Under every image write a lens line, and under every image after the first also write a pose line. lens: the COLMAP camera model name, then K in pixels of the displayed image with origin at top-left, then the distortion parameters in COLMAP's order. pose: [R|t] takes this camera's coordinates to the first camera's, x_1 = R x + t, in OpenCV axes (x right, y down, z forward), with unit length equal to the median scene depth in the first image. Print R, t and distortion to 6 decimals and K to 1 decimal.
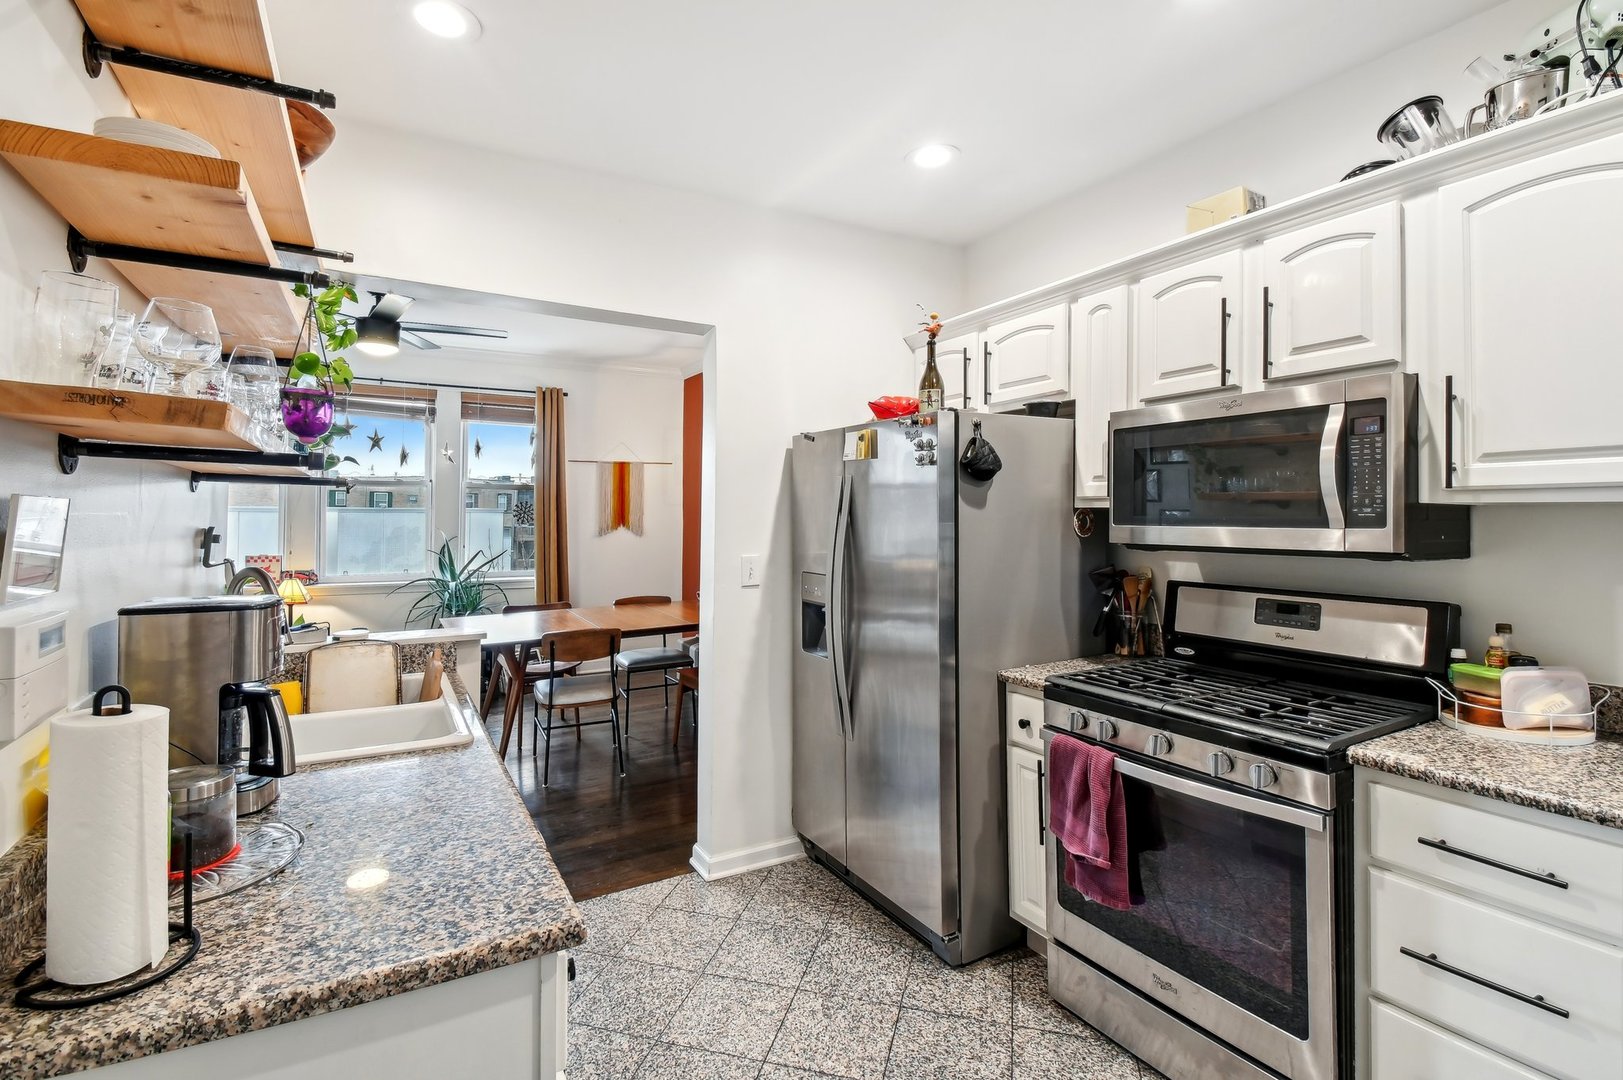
lens RADIAL K [[755.2, 0, 774.0], [0, 755.2, 524.8], [0, 0, 1]] dist [-0.032347, -0.006841]
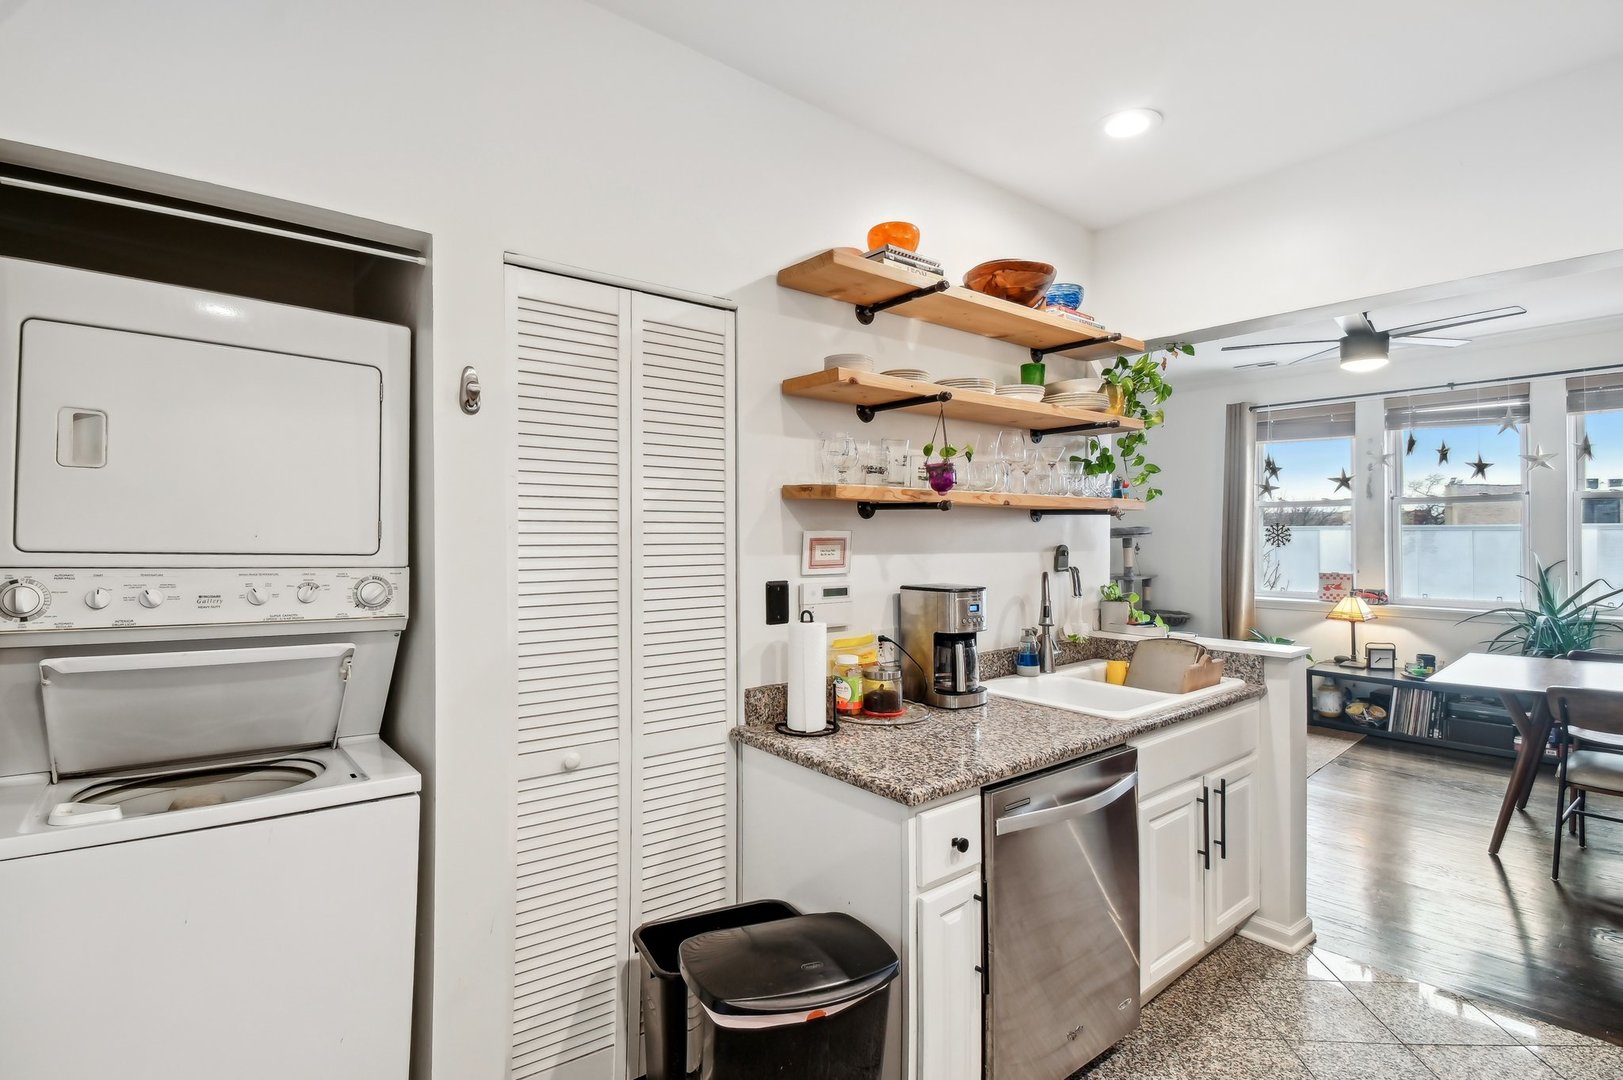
lens RADIAL K [[725.7, 0, 810.5], [0, 725.7, 533.3], [0, 0, 1]] dist [0.008652, -0.013918]
pose [[0.148917, -0.009505, -0.988804, 0.228033], [-0.003861, 0.999941, -0.010193, -0.002057], [0.988842, 0.005335, 0.148872, 0.098940]]
